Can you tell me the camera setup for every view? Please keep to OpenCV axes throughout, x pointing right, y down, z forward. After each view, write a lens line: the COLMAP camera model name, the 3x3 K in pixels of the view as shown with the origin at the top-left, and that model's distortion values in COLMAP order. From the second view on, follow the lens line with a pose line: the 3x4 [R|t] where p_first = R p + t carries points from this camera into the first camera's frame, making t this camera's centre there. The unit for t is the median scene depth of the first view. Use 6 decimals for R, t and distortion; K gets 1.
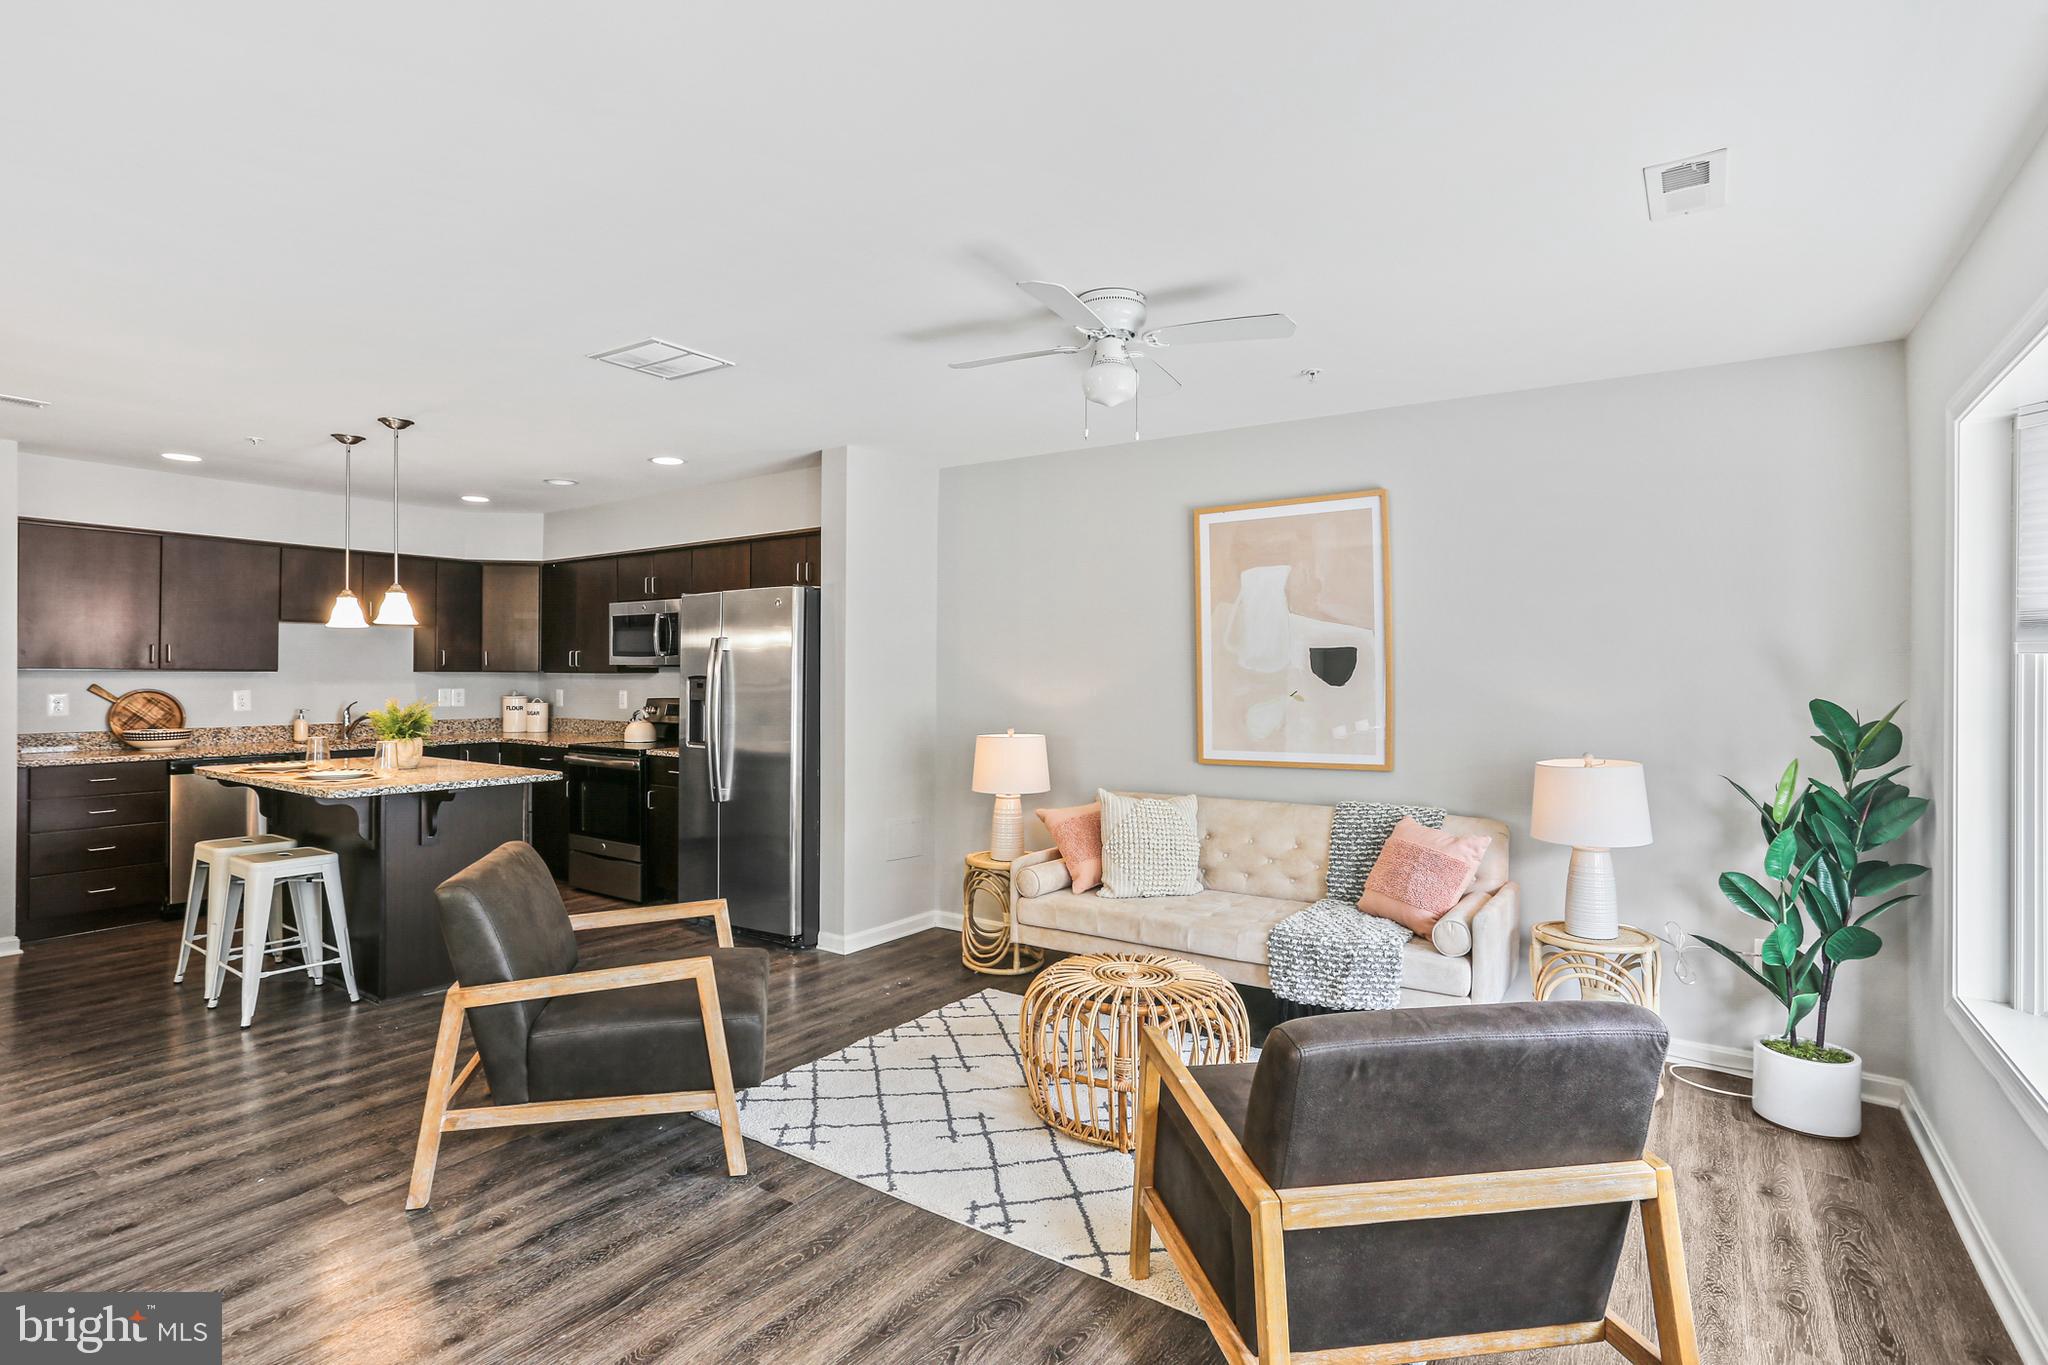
lens RADIAL K [[986.0, 0, 1015.8], [0, 986.0, 665.6], [0, 0, 1]] dist [-0.011741, 0.000493]
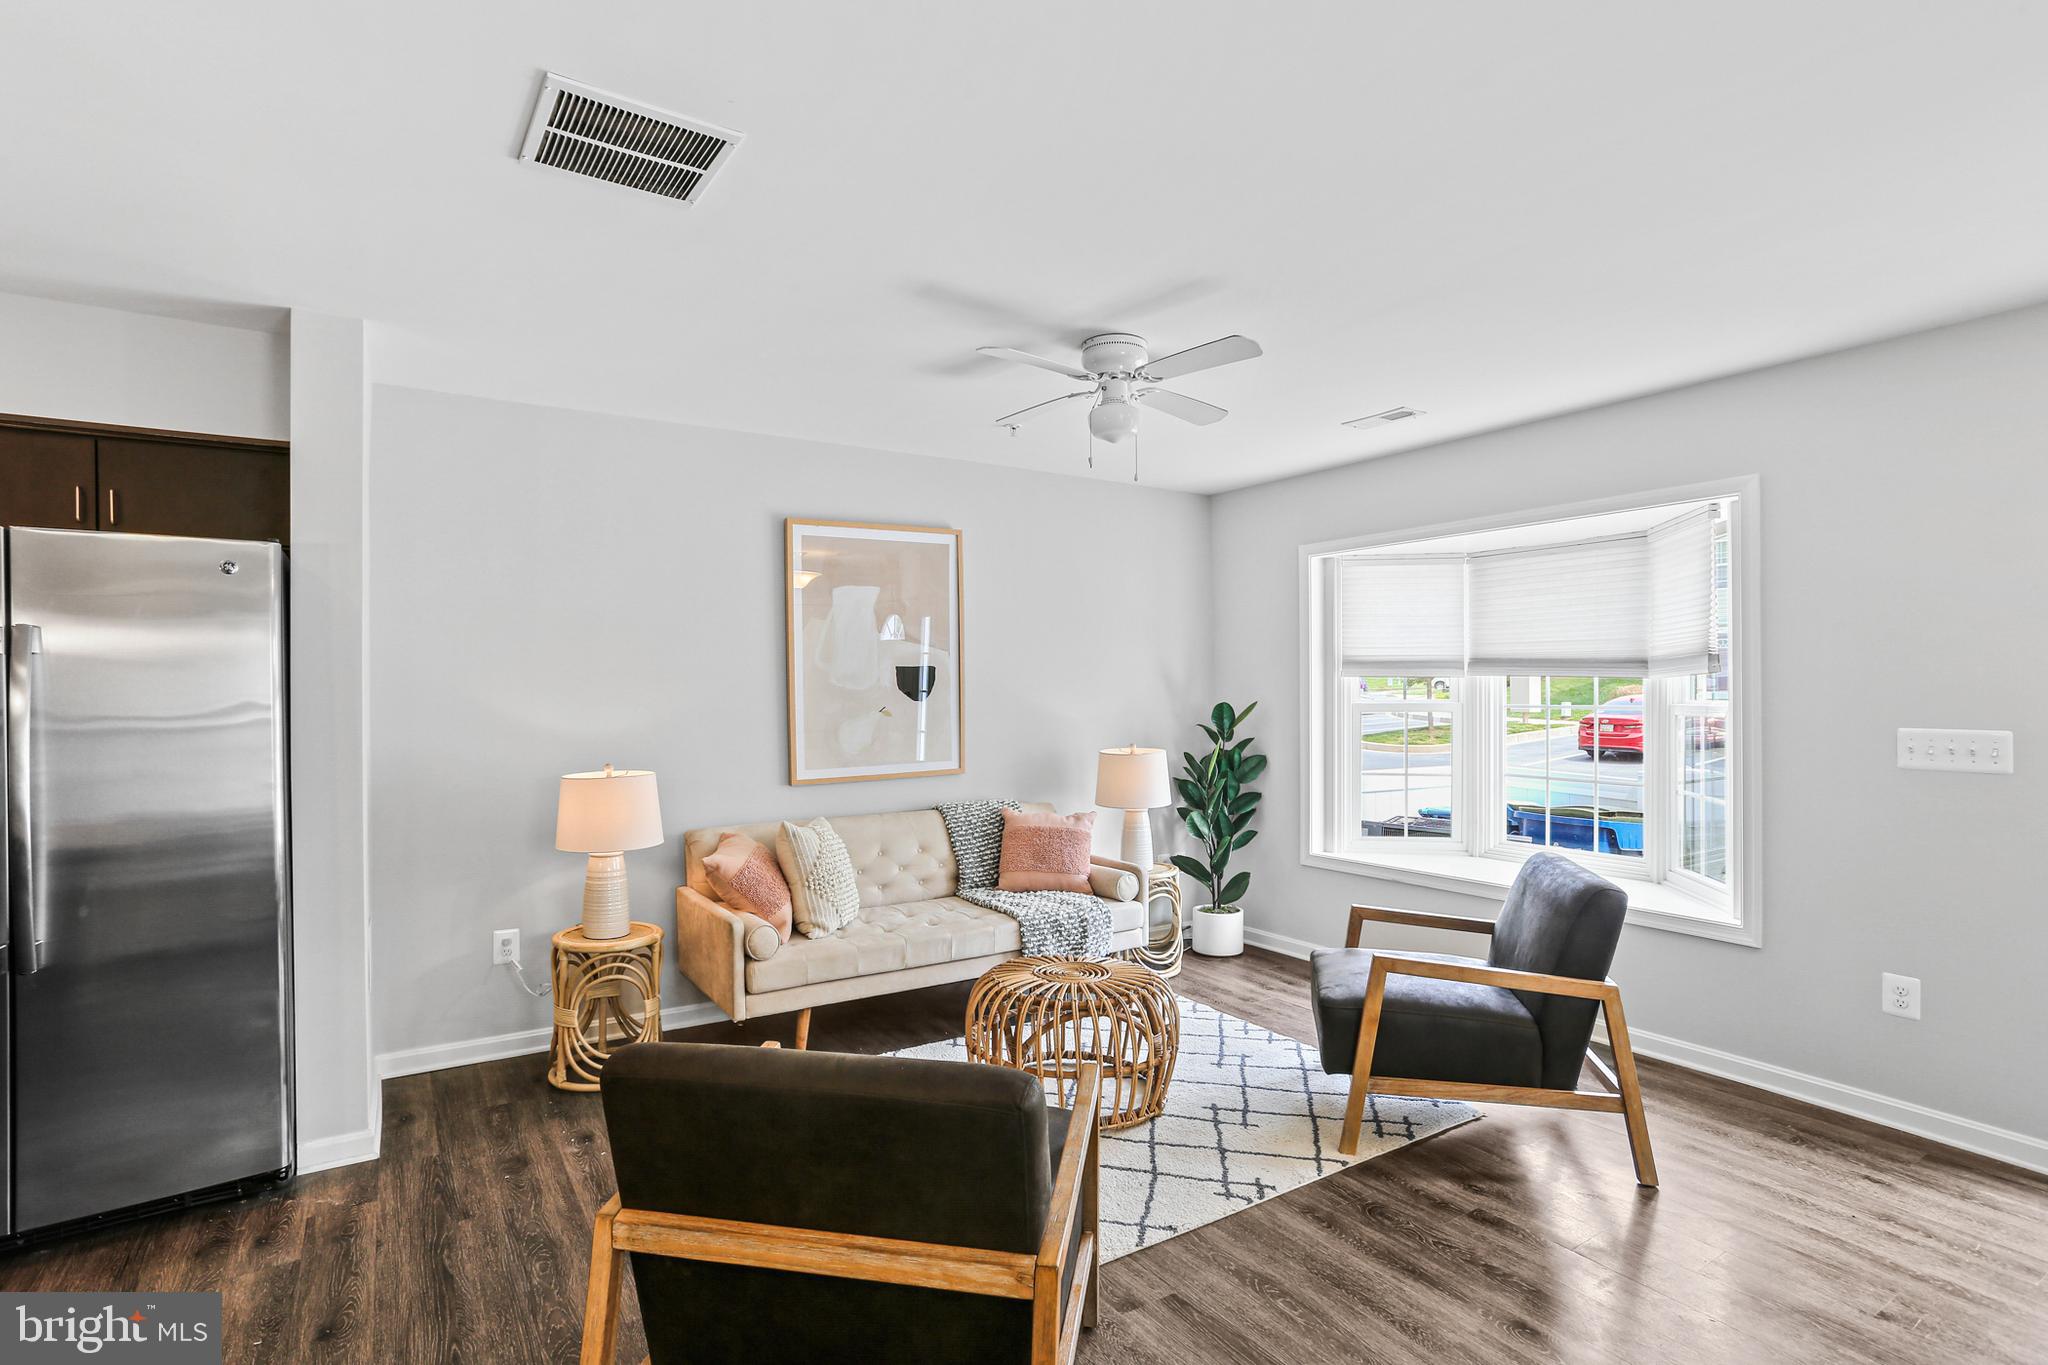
lens RADIAL K [[986.0, 0, 1017.5], [0, 986.0, 693.9], [0, 0, 1]] dist [-0.011741, 0.000493]
pose [[0.403166, -0.015070, 0.915003, -0.618796], [-0.000062, 0.999864, 0.016495, -0.005655], [-0.915127, -0.006706, 0.403110, 0.439874]]
